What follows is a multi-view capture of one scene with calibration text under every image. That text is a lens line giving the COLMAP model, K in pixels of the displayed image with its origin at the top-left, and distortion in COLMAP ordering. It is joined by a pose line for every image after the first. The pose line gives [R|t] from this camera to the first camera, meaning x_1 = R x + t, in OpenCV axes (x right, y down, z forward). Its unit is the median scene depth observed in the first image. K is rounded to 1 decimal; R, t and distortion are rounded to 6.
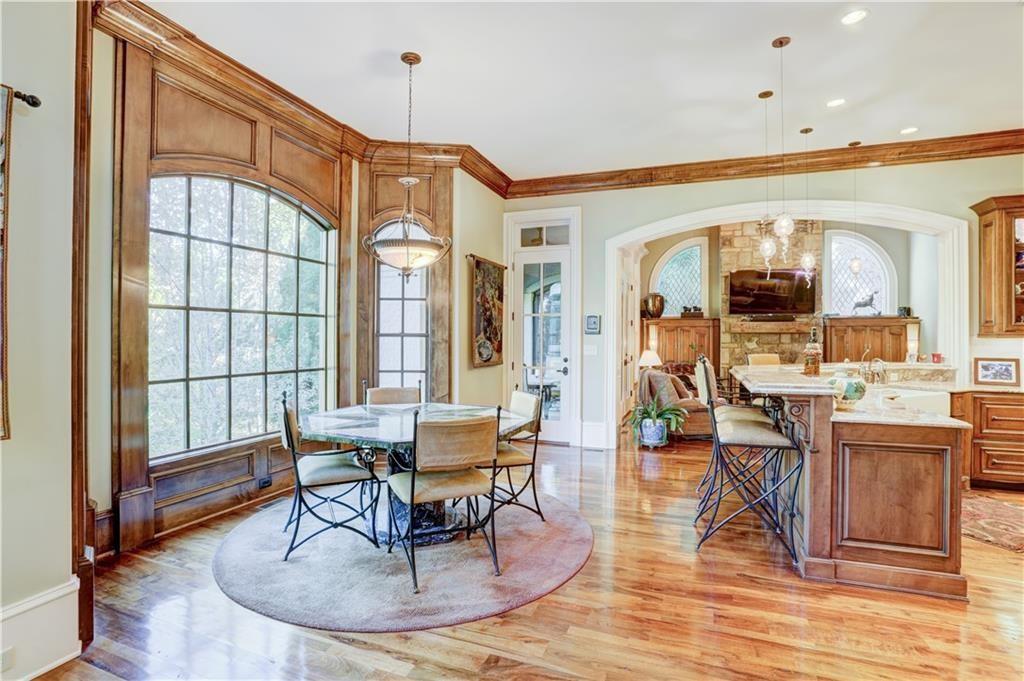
lens RADIAL K [[487.4, 0, 514.3], [0, 487.4, 334.1], [0, 0, 1]] dist [-0.048550, 0.012244]
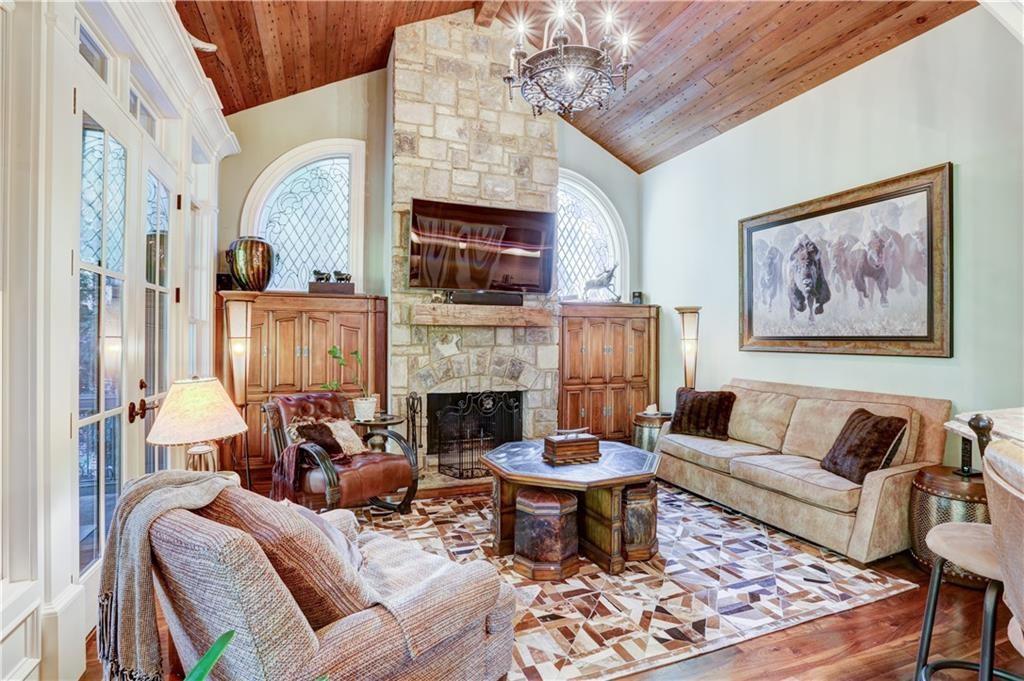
lens RADIAL K [[487.4, 0, 510.8], [0, 487.4, 336.3], [0, 0, 1]] dist [-0.048550, 0.012244]
pose [[0.741102, 0.000104, 0.671393, 0.186096], [-0.006033, 0.999961, 0.006505, 0.005218], [-0.671365, -0.008871, 0.741073, 0.556912]]
